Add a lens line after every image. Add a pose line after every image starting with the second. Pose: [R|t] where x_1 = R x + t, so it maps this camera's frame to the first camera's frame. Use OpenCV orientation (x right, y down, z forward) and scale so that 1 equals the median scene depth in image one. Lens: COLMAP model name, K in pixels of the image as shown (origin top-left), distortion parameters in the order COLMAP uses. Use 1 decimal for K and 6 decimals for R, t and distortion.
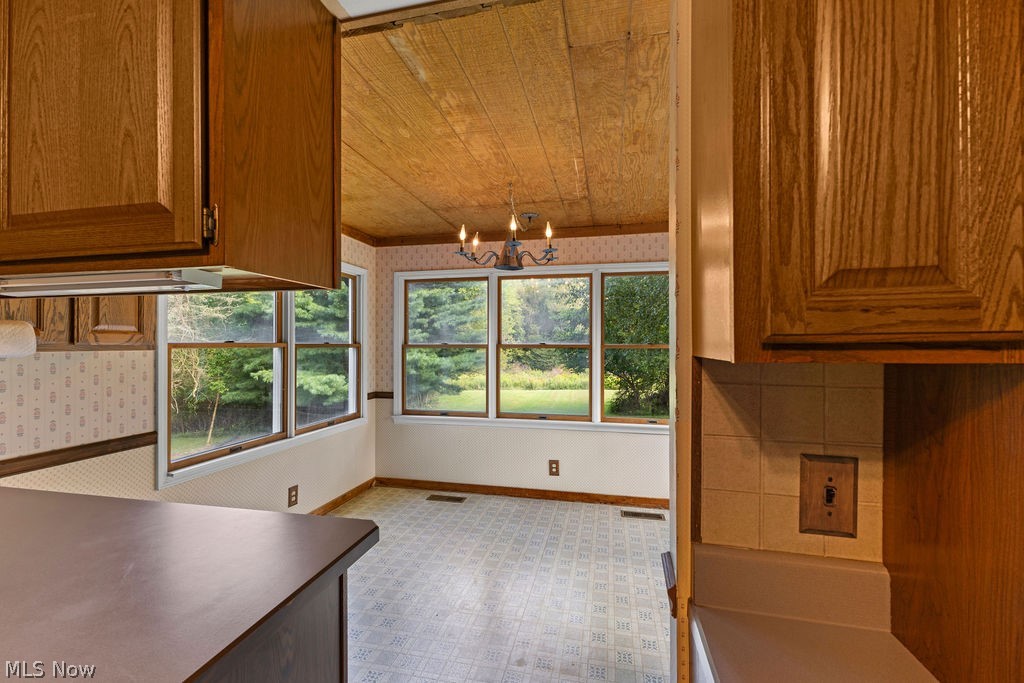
lens RADIAL K [[441.5, 0, 511.2], [0, 441.5, 341.7], [0, 0, 1]] dist [0.010784, -0.003675]
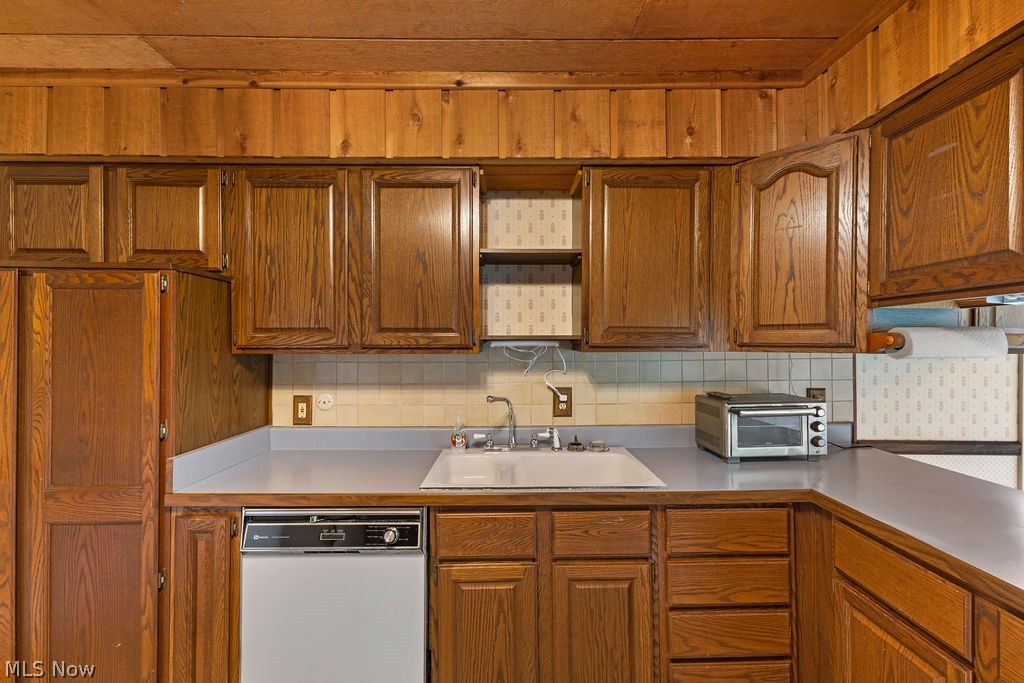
lens RADIAL K [[441.5, 0, 511.4], [0, 441.5, 343.0], [0, 0, 1]] dist [0.010784, -0.003675]
pose [[0.230327, 0.002476, -0.973110, -0.085215], [-0.004084, 0.999990, 0.001578, -0.000364], [0.973105, 0.003610, 0.230335, -0.141503]]
